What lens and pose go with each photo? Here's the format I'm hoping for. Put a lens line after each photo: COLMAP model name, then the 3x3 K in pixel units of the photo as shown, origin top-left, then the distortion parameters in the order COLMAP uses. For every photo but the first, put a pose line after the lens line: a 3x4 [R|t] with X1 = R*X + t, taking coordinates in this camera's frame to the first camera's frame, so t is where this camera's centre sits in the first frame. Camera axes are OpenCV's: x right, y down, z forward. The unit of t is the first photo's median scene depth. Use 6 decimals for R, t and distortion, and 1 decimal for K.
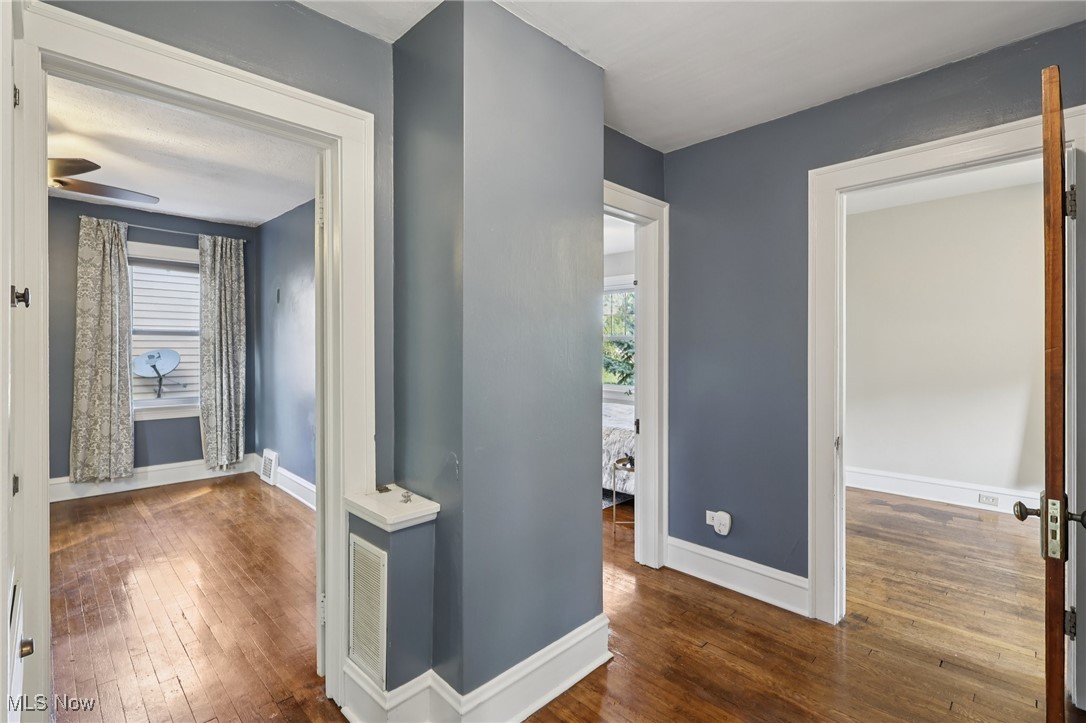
lens RADIAL K [[504.5, 0, 544.4], [0, 504.5, 355.8], [0, 0, 1]] dist [-0.003516, 0.000974]
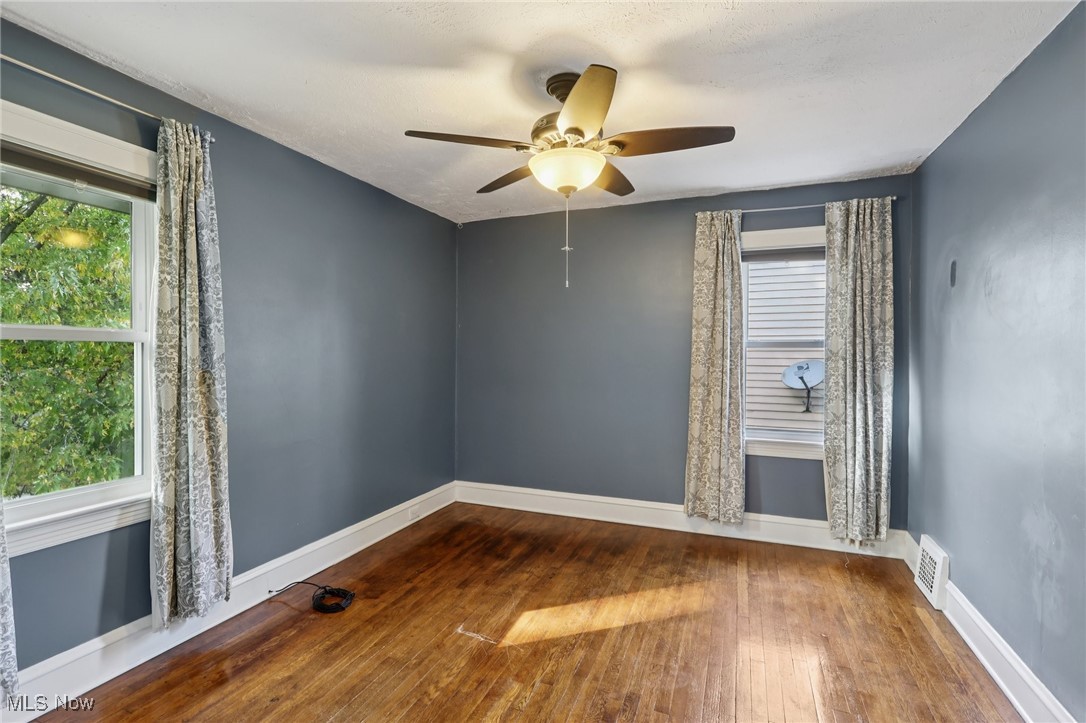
lens RADIAL K [[504.5, 0, 539.2], [0, 504.5, 358.3], [0, 0, 1]] dist [-0.003516, 0.000974]
pose [[0.391366, 0.005483, -0.920219, -0.188664], [-0.015455, 0.999880, -0.000615, -0.017507], [0.920105, 0.014463, 0.391404, 0.351537]]
